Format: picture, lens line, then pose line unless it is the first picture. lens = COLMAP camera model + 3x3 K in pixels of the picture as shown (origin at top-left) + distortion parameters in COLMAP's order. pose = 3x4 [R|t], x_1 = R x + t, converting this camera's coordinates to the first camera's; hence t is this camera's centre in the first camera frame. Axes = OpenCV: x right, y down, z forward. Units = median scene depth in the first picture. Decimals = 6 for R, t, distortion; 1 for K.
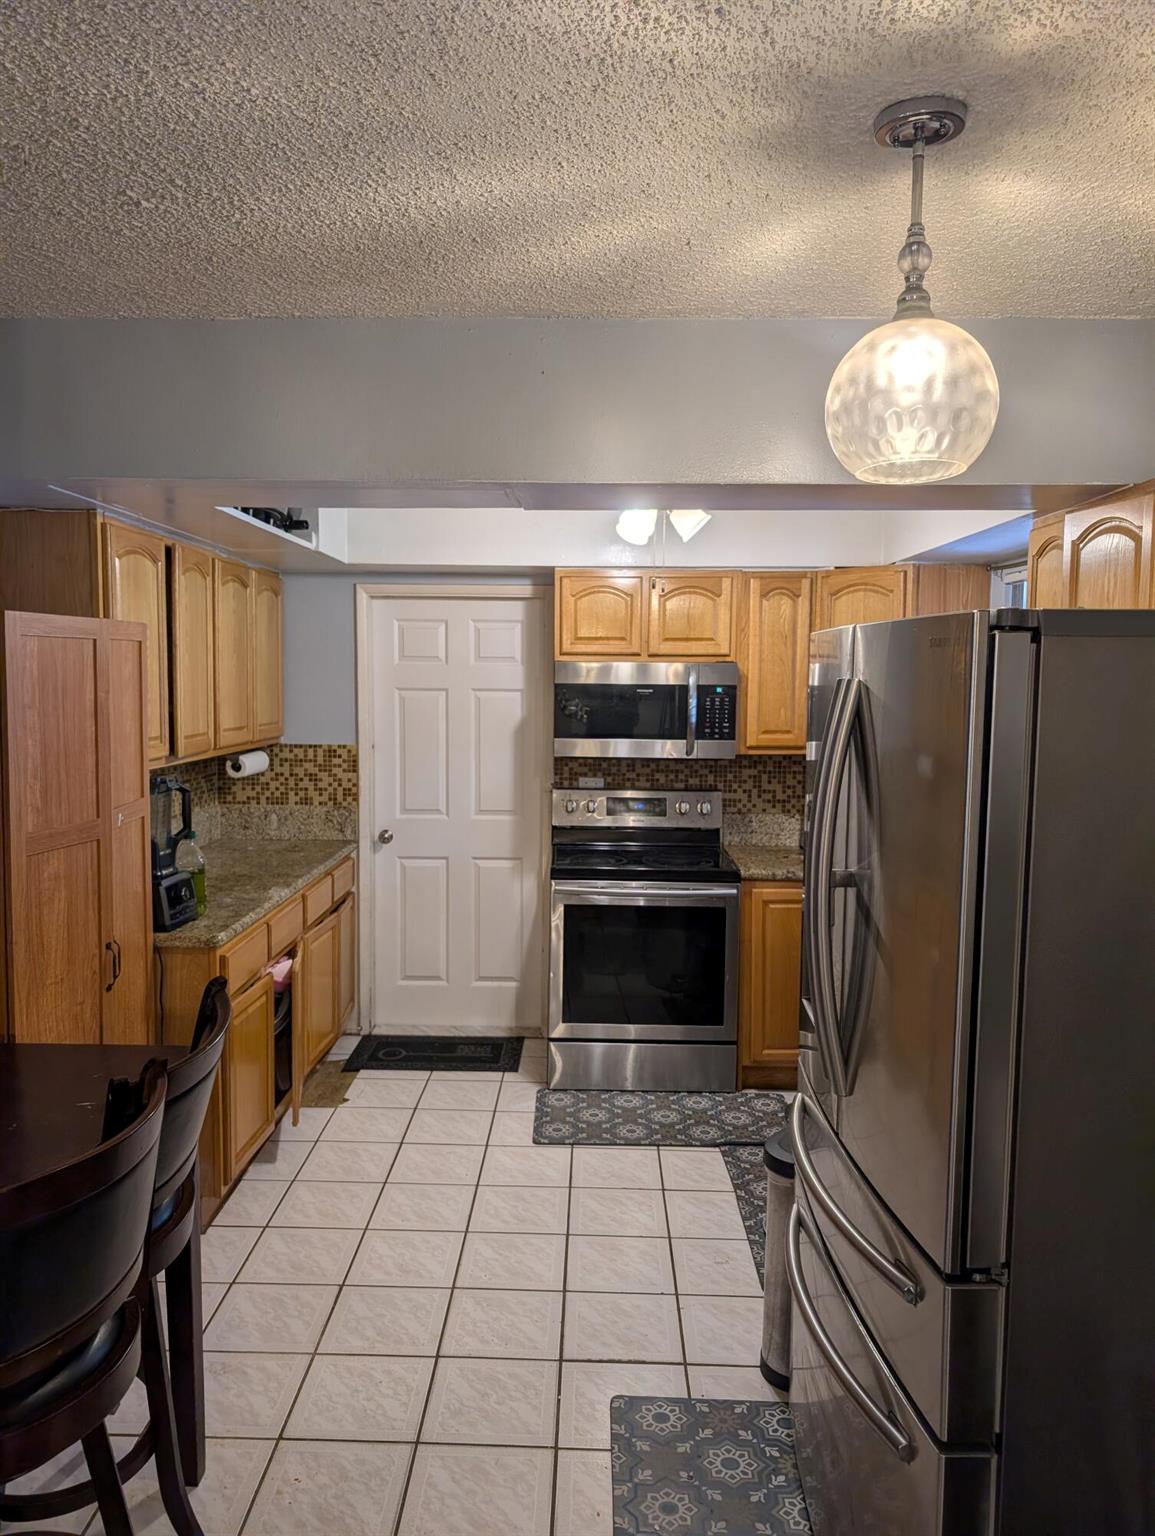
lens RADIAL K [[1106.6, 0, 562.5], [0, 1106.6, 777.7], [0, 0, 1]] dist [0.070981, -0.116062]
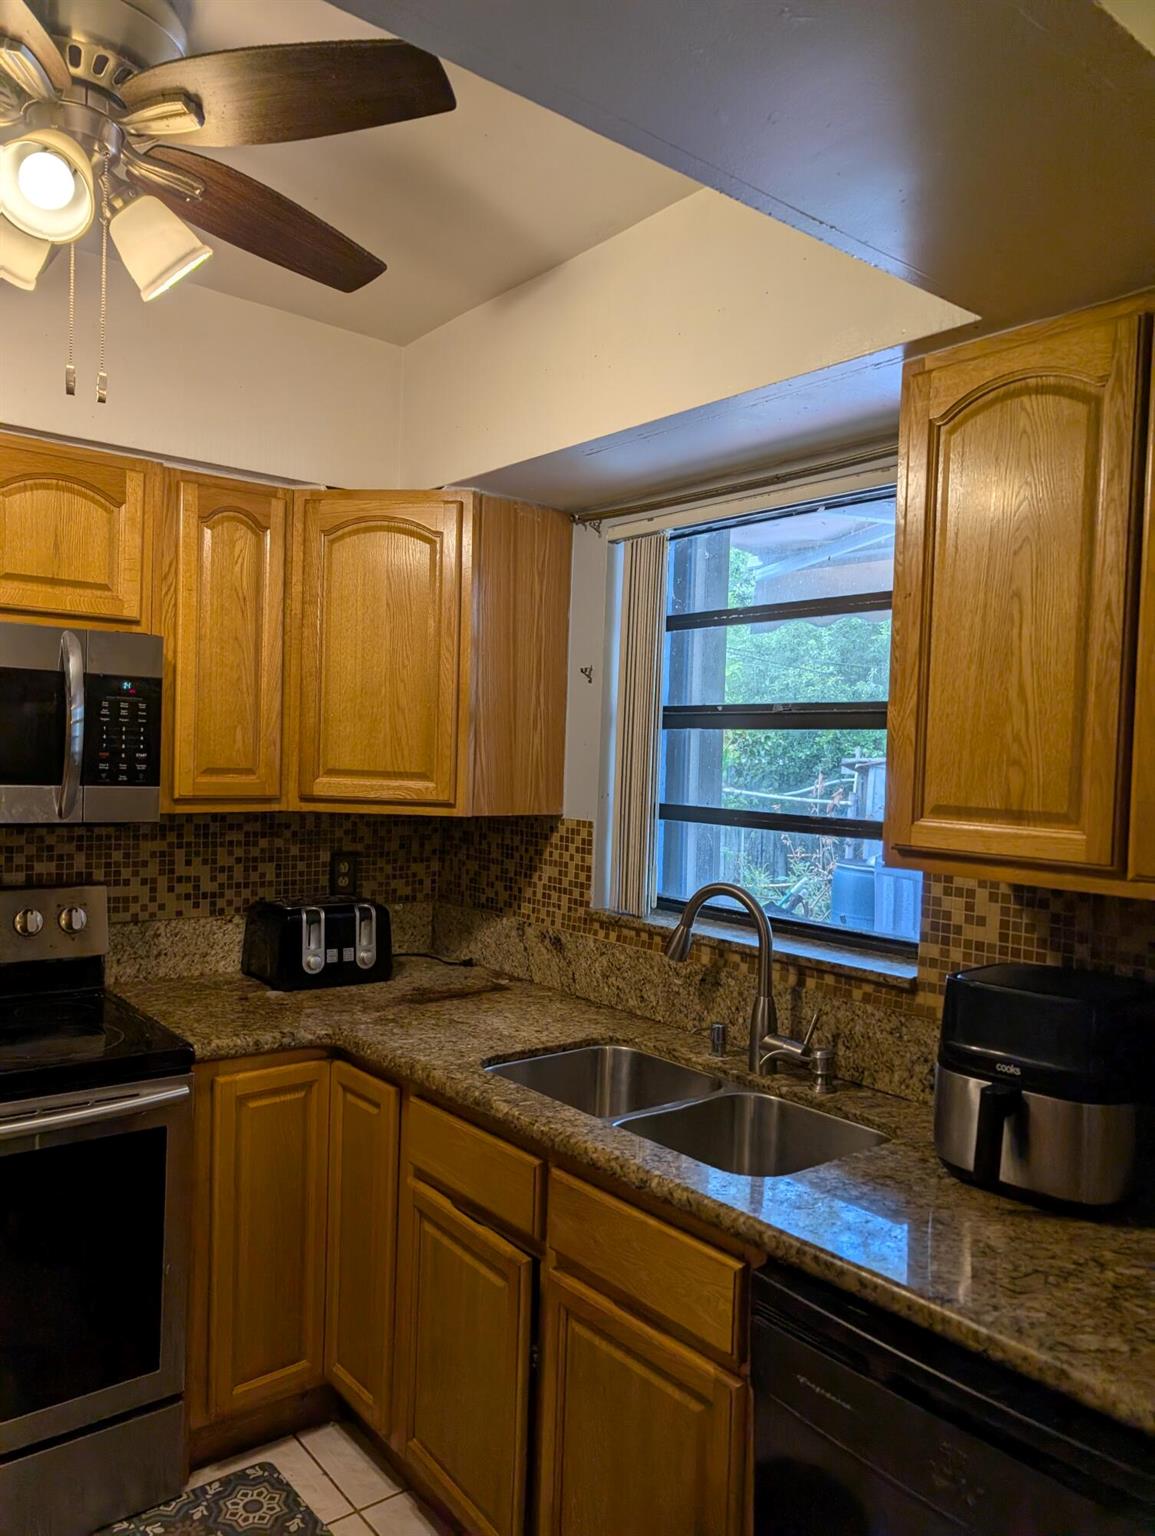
lens RADIAL K [[1114.3, 0, 571.7], [0, 1114.3, 783.3], [0, 0, 1]] dist [0.004194, 0.000065]
pose [[0.766252, -0.000524, 0.642540, -0.029820], [0.033147, 0.998700, -0.038714, -0.008477], [-0.641685, 0.050963, 0.765273, 0.476646]]
